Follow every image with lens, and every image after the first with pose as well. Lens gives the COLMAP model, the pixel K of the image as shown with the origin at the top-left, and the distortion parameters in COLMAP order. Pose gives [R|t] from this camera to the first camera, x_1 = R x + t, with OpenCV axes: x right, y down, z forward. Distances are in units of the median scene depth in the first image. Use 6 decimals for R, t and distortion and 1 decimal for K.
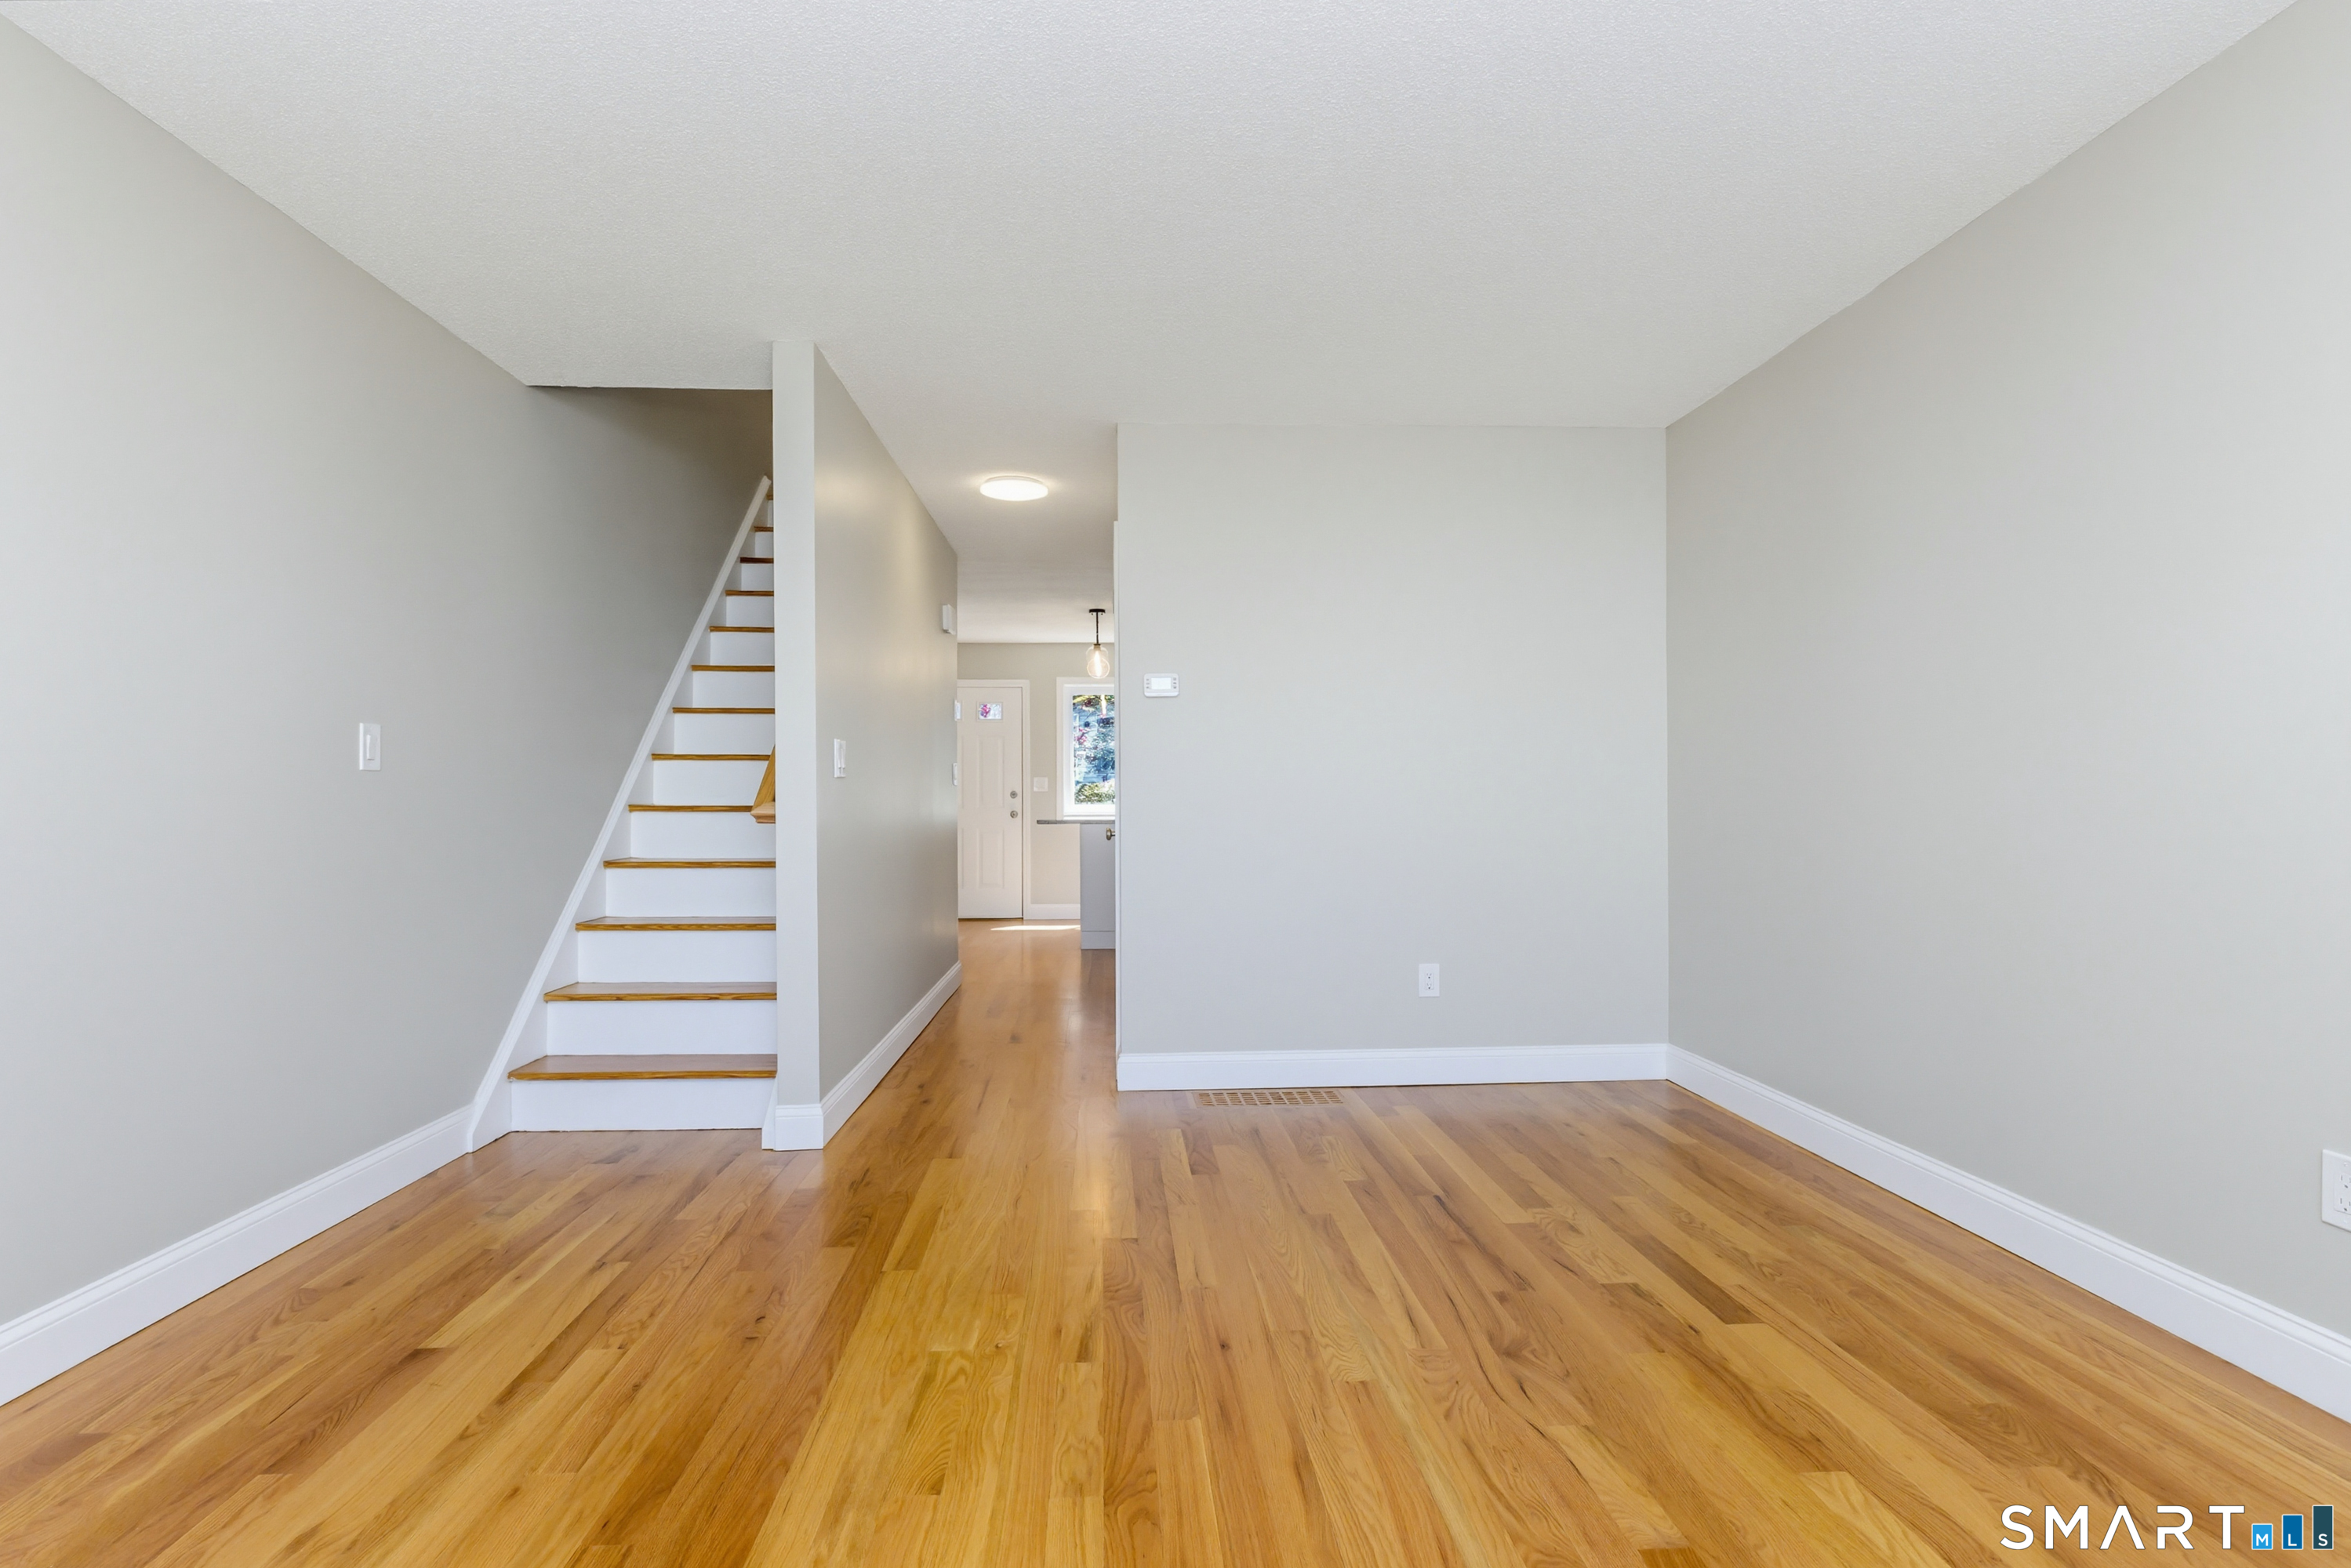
lens RADIAL K [[1176.1, 0, 1179.7], [0, 1176.1, 770.8], [0, 0, 1]] dist [0.000390, 0.000651]
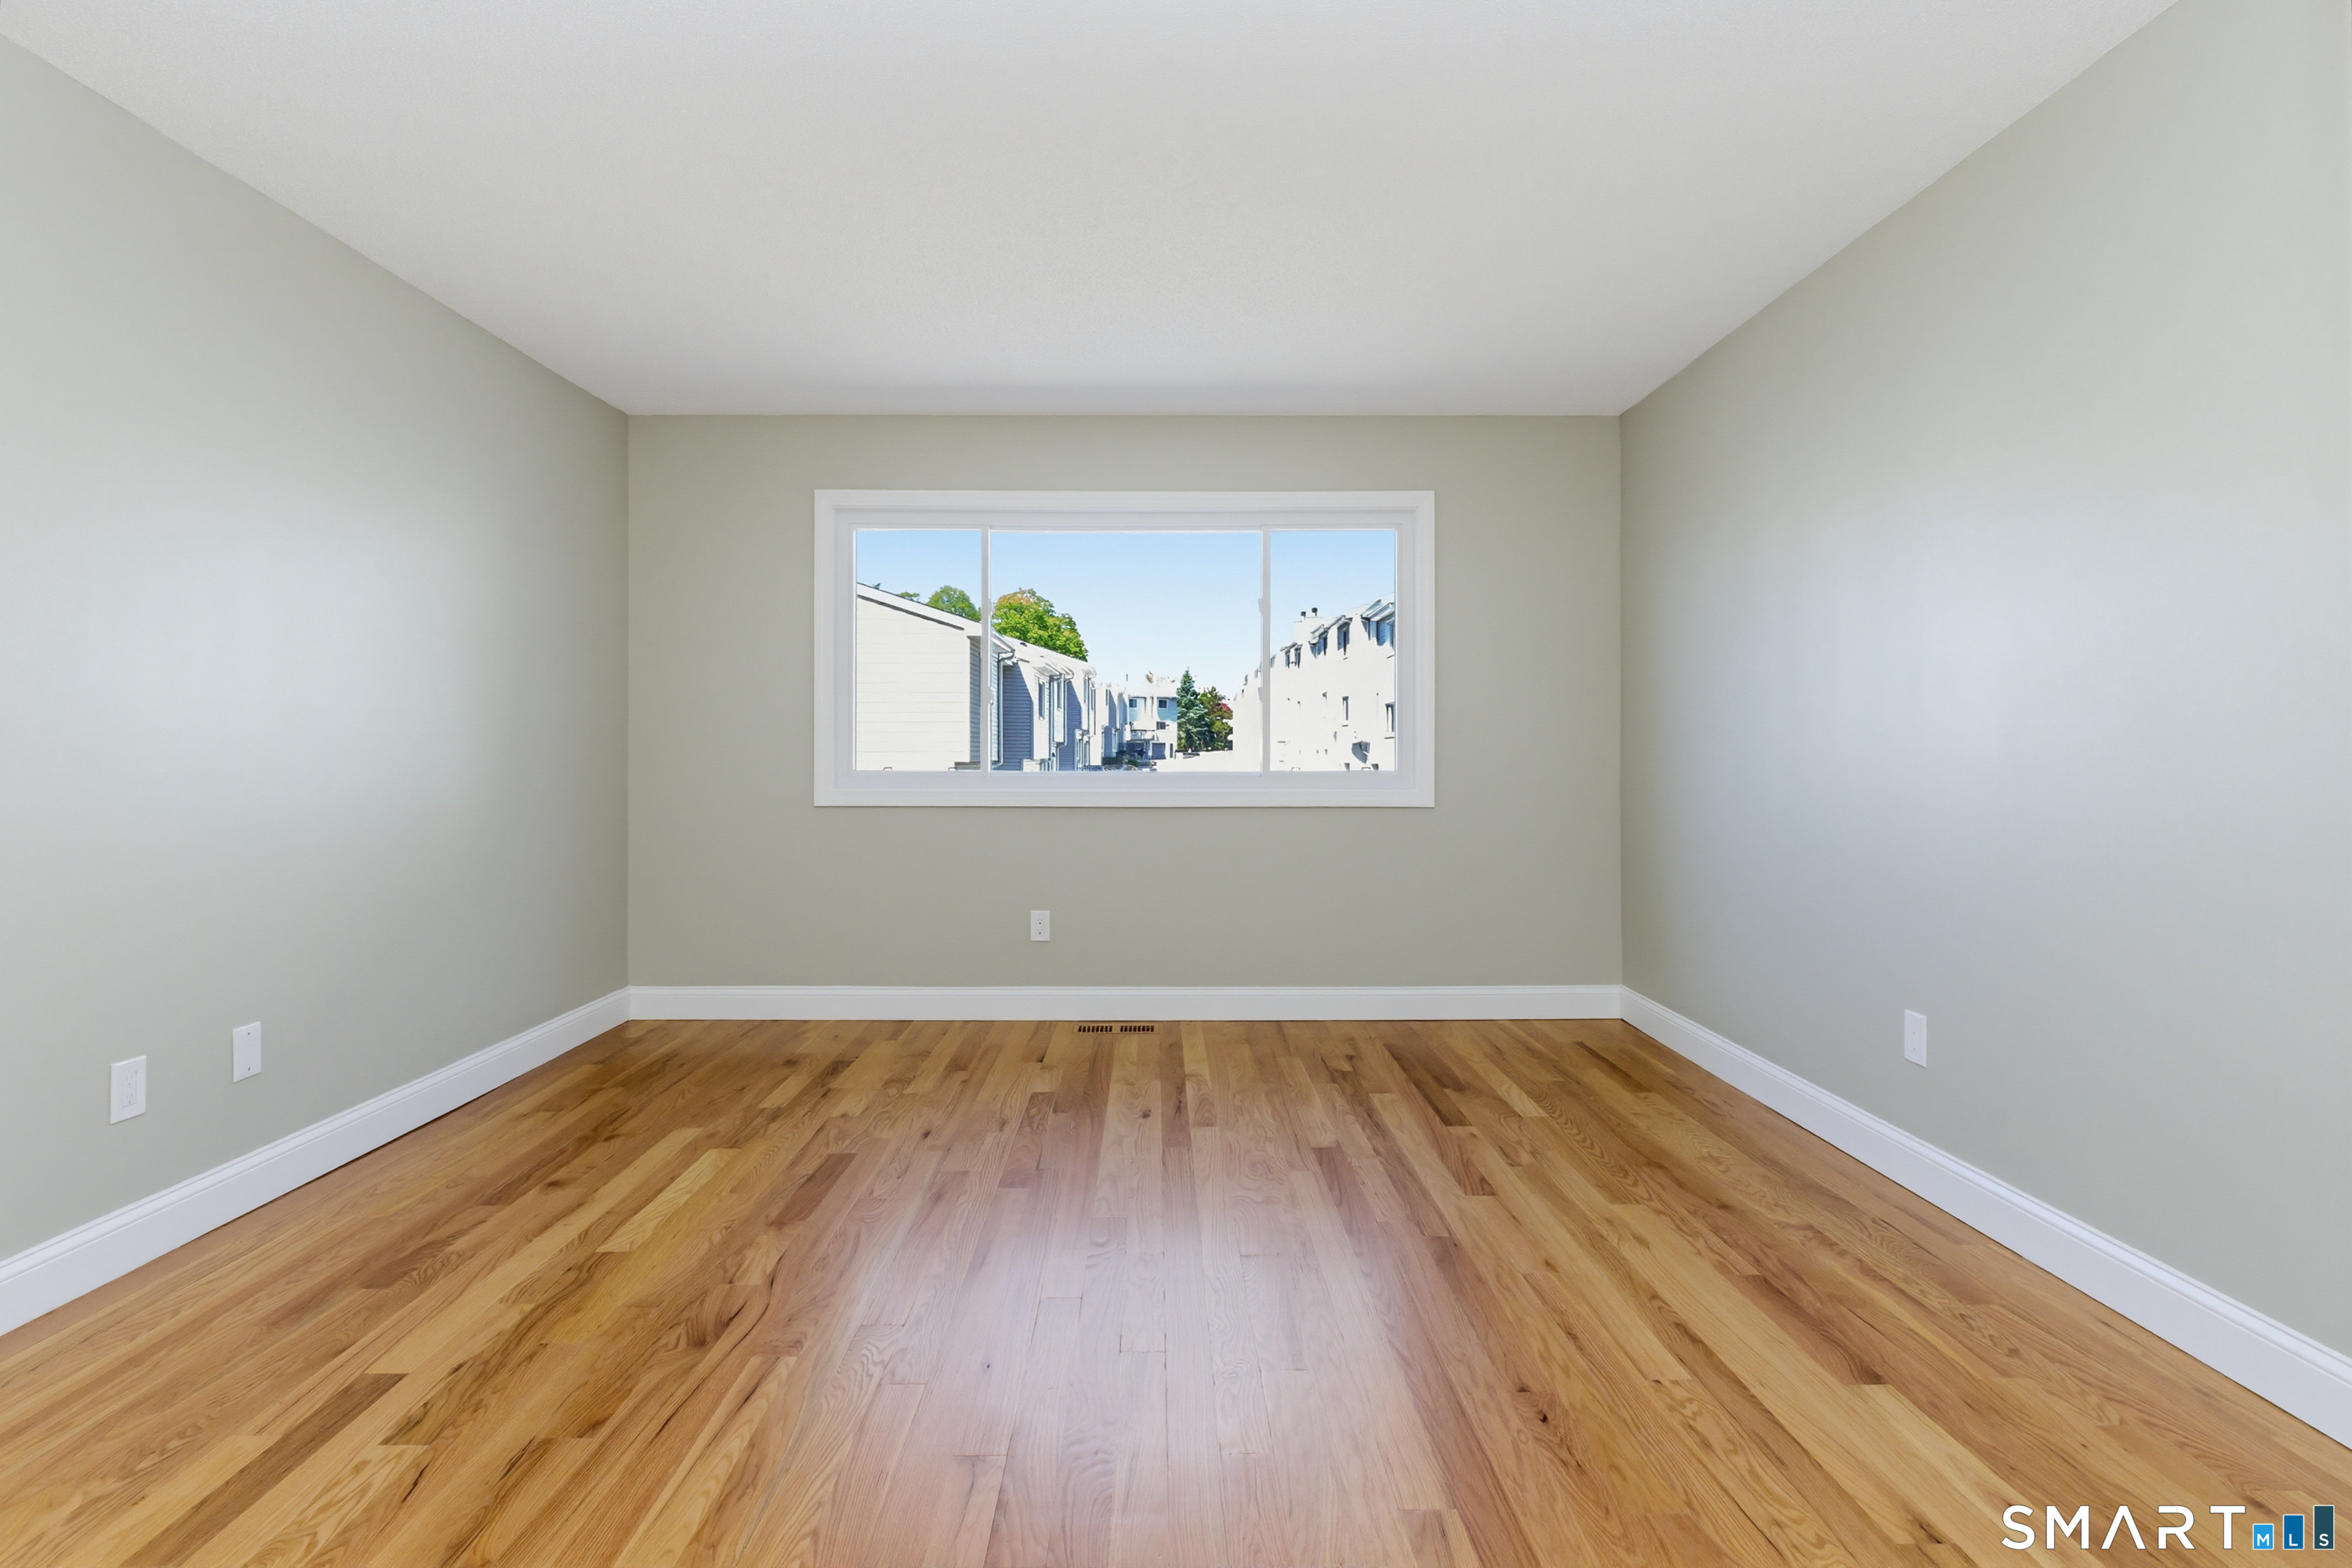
lens RADIAL K [[1133.1, 0, 1164.8], [0, 1133.1, 747.1], [0, 0, 1]] dist [-0.004773, -0.000624]
pose [[-0.998356, 0.005789, 0.057019, -0.153182], [0.004030, 0.999514, -0.030905, 0.034326], [-0.057170, -0.030625, -0.997895, 1.886676]]
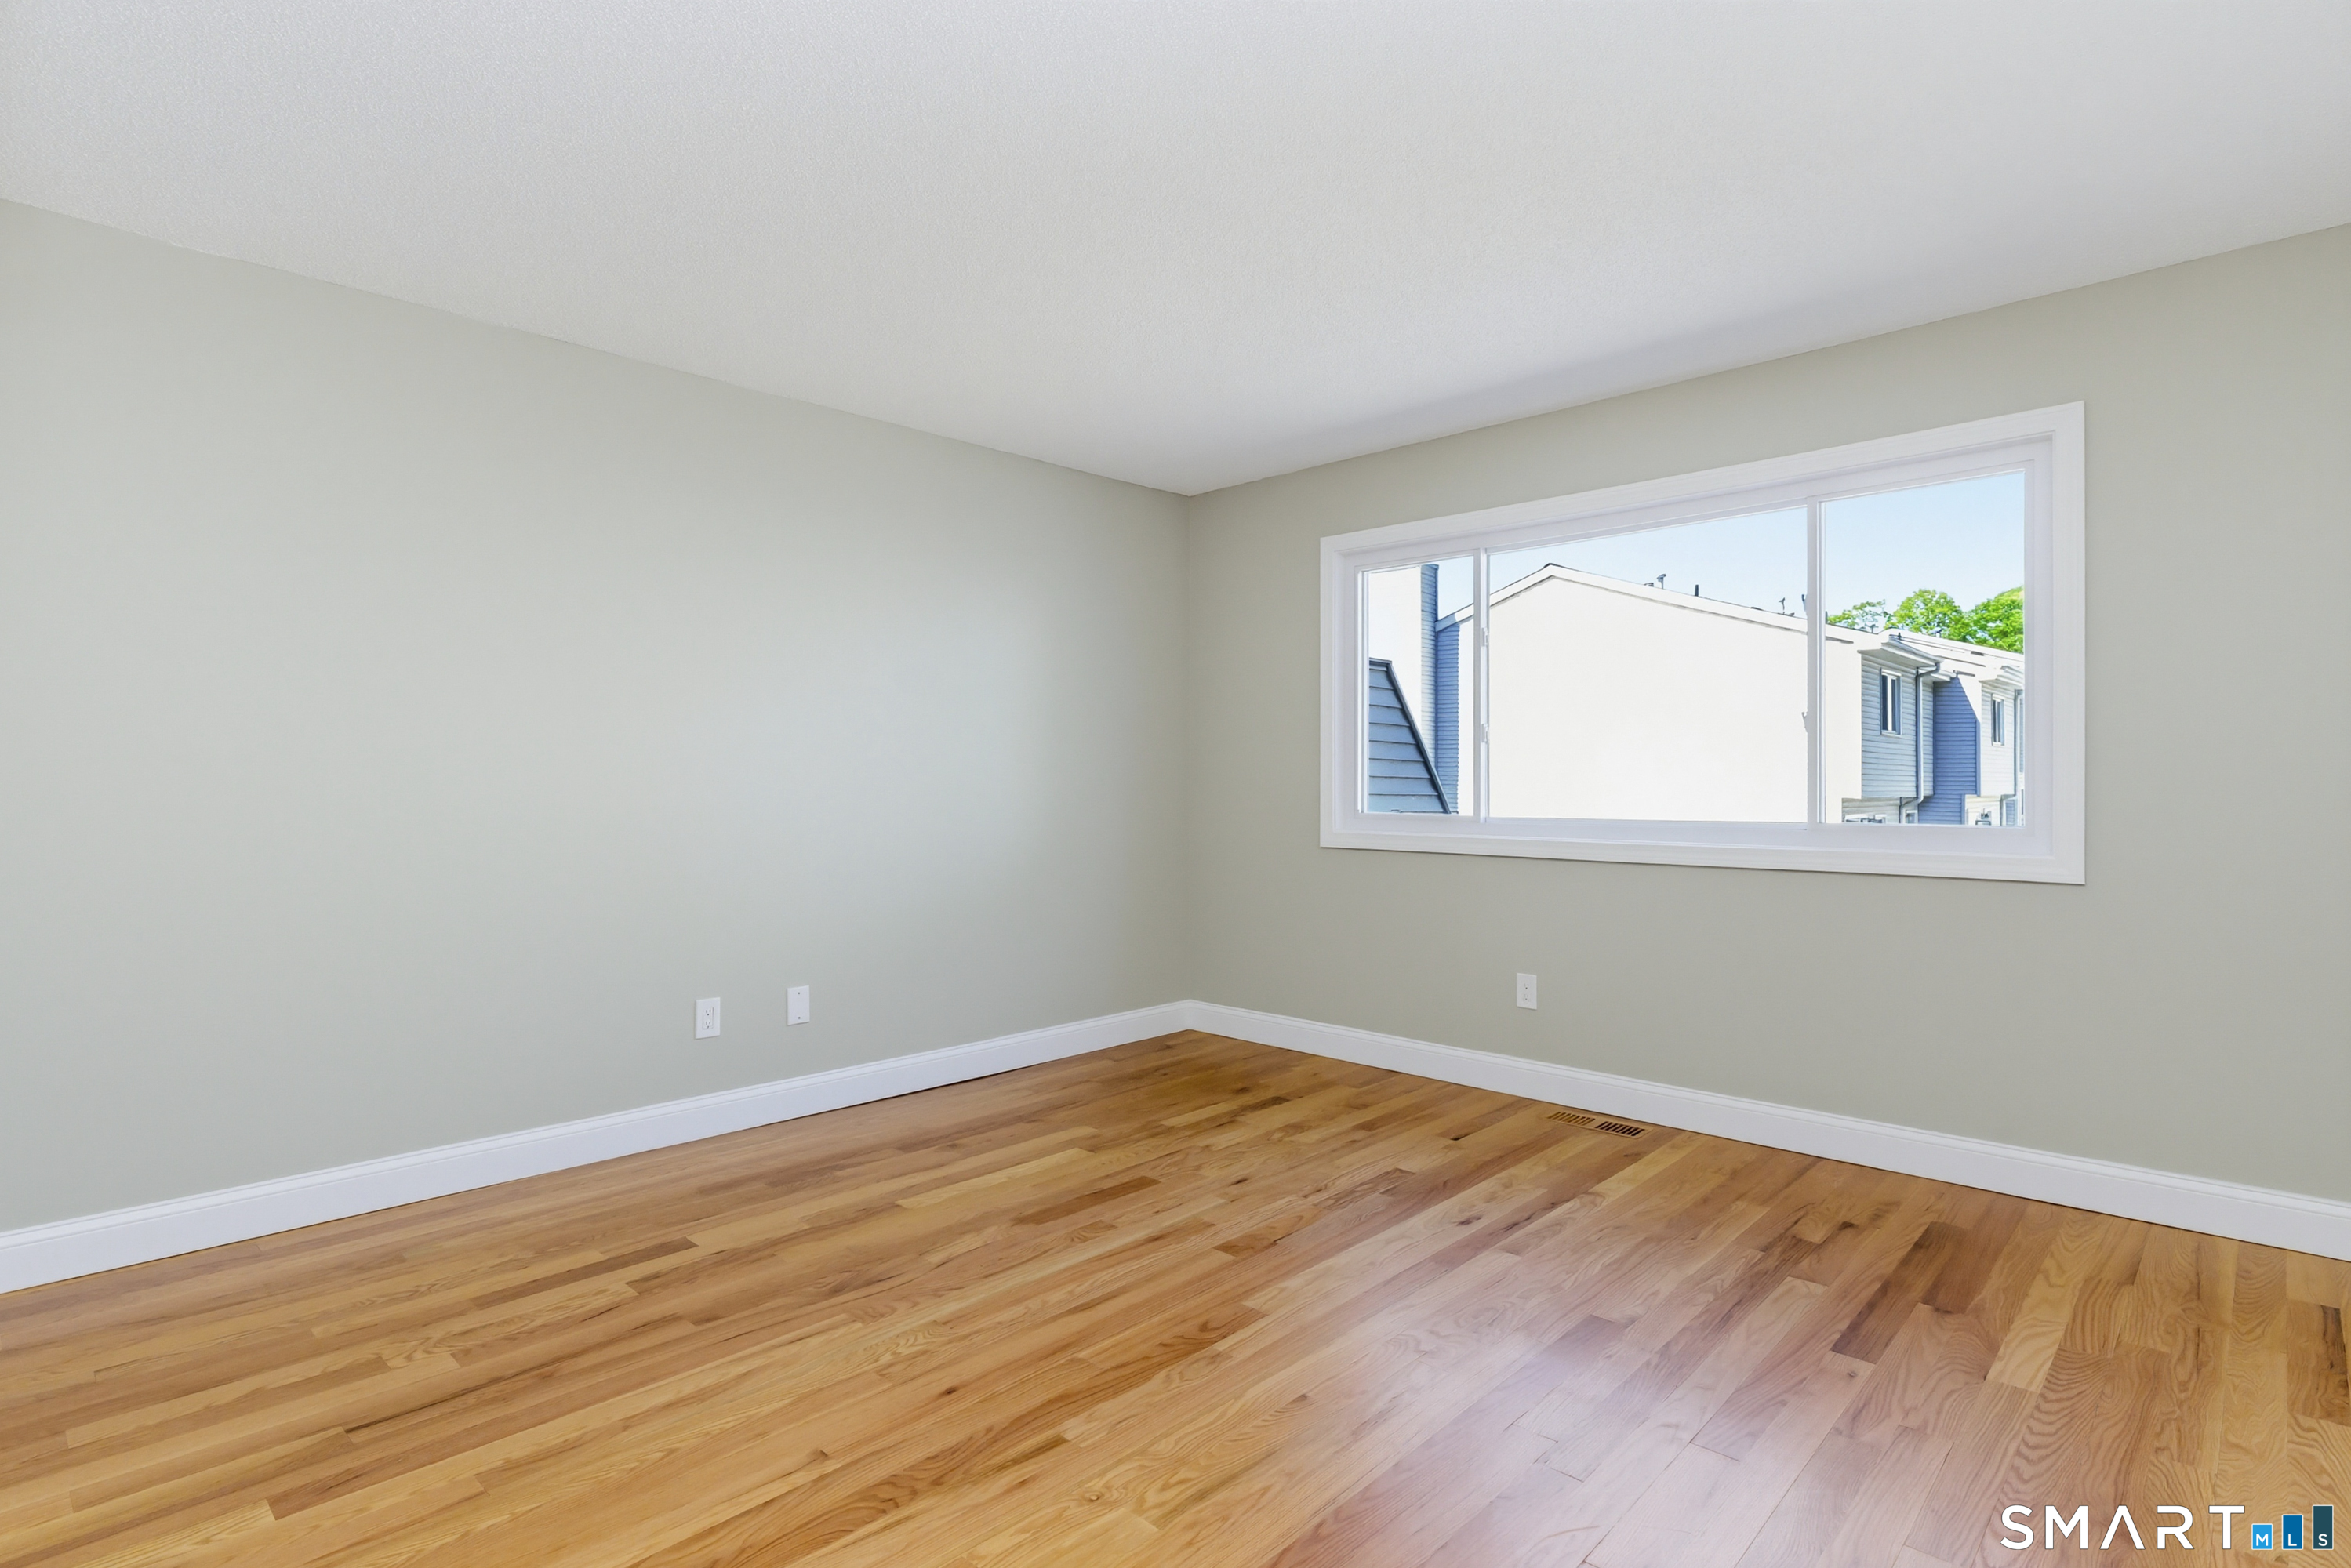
lens RADIAL K [[1152.0, 0, 1184.9], [0, 1152.0, 773.4], [0, 0, 1]] dist [0.001020, 0.001304]
pose [[-0.685709, 0.012278, 0.727772, -0.786347], [-0.015837, 0.999369, -0.031782, 0.010905], [-0.727703, -0.033319, -0.685082, 1.522491]]
